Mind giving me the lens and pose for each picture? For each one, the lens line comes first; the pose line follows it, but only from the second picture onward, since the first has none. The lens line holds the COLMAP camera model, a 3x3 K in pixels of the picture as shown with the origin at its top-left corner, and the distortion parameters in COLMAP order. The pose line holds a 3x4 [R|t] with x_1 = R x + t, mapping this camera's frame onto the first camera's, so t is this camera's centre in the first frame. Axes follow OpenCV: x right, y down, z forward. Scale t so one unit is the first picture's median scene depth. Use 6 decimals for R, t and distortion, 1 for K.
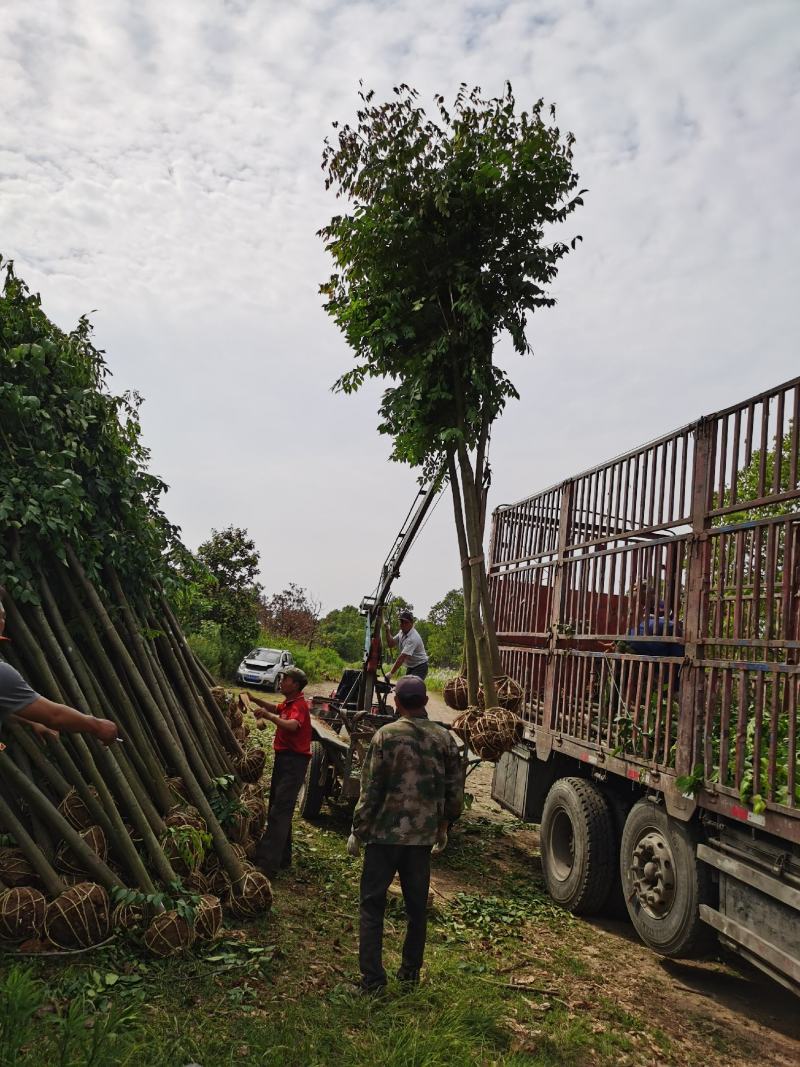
lens RADIAL K [[800.1, 0, 403.6], [0, 800.1, 534.0], [0, 0, 1]] dist [0.039057, -0.016316]
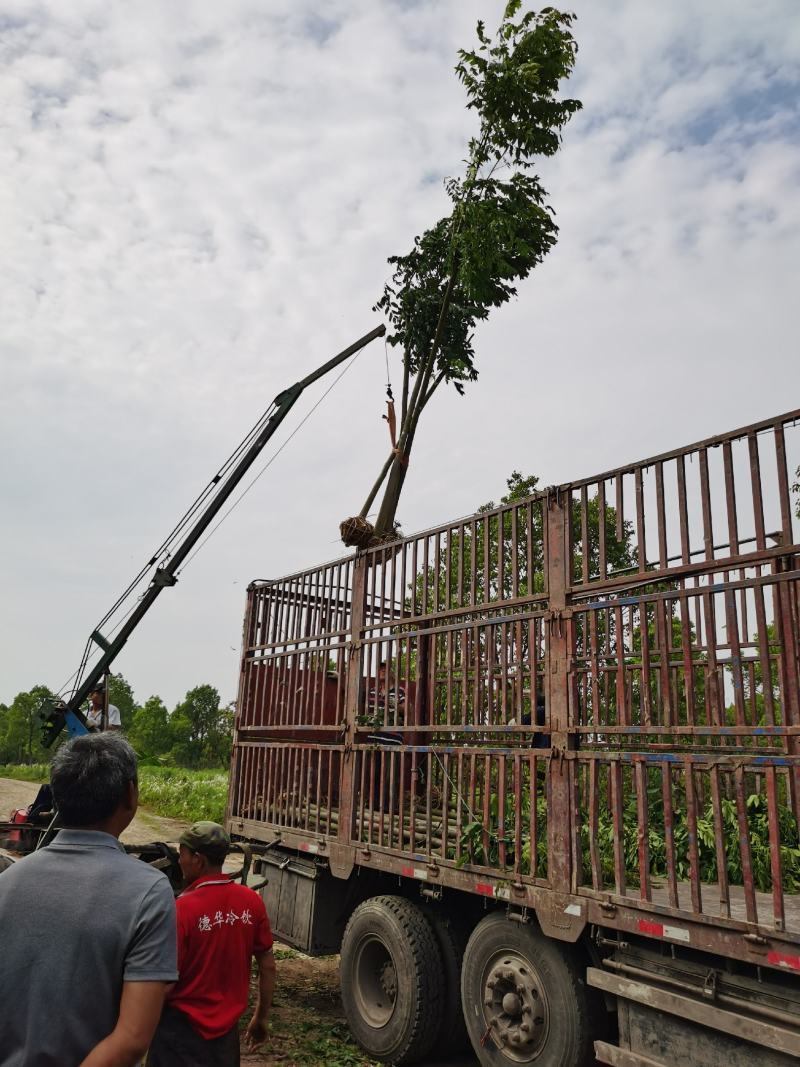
lens RADIAL K [[800.1, 0, 403.6], [0, 800.1, 534.0], [0, 0, 1]] dist [0.039057, -0.016316]
pose [[0.914080, 0.025691, 0.404719, -0.165560], [0.012313, 0.995773, -0.091020, -0.006266], [-0.405347, 0.088183, 0.909900, 0.216998]]
